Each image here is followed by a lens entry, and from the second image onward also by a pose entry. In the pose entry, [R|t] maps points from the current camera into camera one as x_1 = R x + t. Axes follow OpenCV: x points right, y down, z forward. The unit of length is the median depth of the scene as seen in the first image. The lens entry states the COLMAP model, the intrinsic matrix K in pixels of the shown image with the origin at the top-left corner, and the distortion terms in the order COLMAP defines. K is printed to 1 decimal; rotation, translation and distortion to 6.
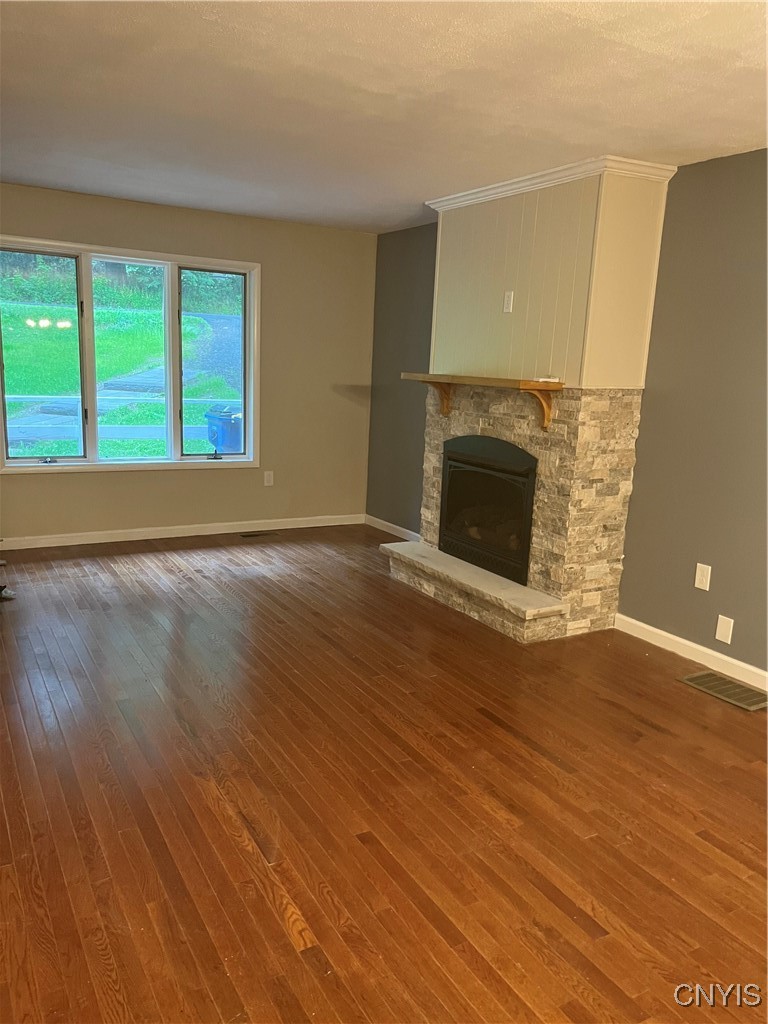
lens RADIAL K [[770.4, 0, 383.0], [0, 770.4, 519.1], [0, 0, 1]] dist [0.011320, -0.002186]
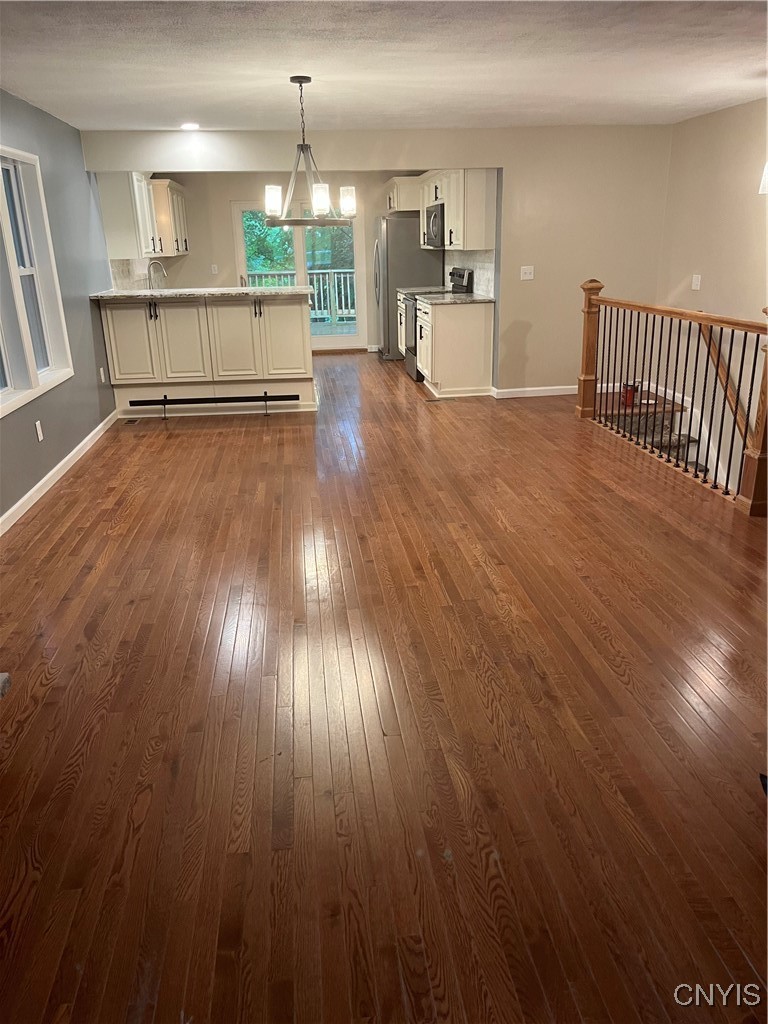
lens RADIAL K [[770.4, 0, 386.5], [0, 770.4, 511.5], [0, 0, 1]] dist [0.011320, -0.002186]
pose [[-0.917656, -0.150037, 0.367962, -0.293968], [0.068231, 0.852737, 0.517864, -0.286601], [-0.391473, 0.500328, -0.772283, 1.240268]]
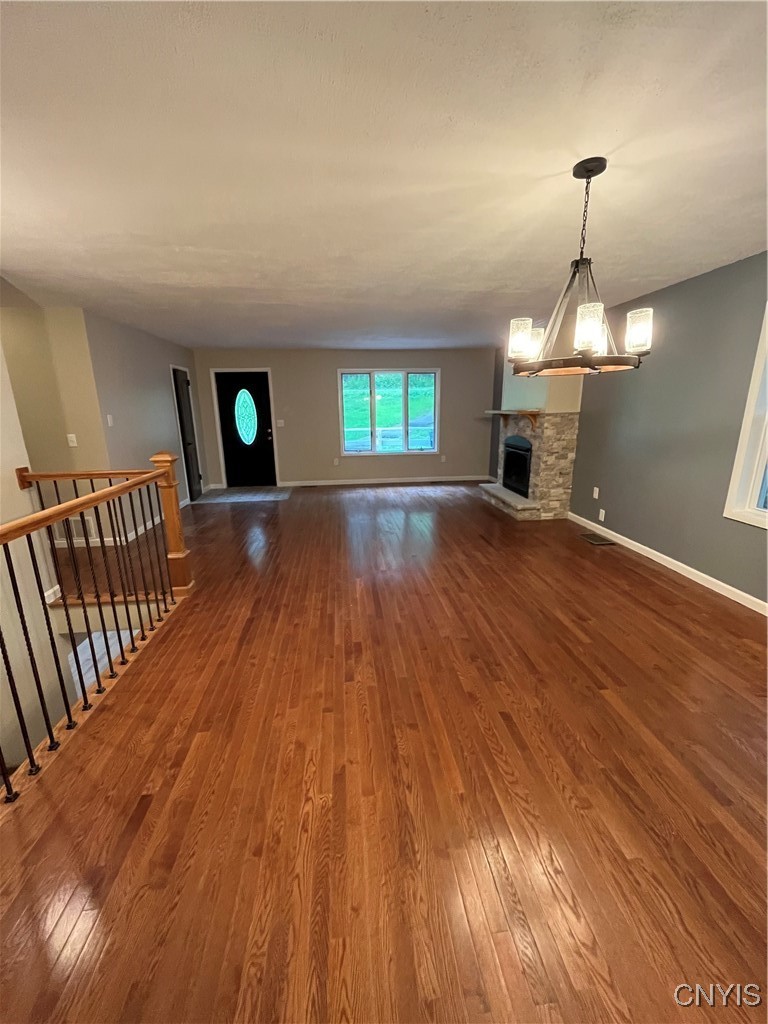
lens RADIAL K [[421.1, 0, 381.6], [0, 421.1, 511.2], [0, 0, 1]] dist [-0.003860, 0.000006]
pose [[0.907089, 0.045112, -0.418514, 0.333433], [-0.031531, 0.998729, 0.039312, 0.092062], [0.419756, -0.022463, 0.907359, -0.374174]]
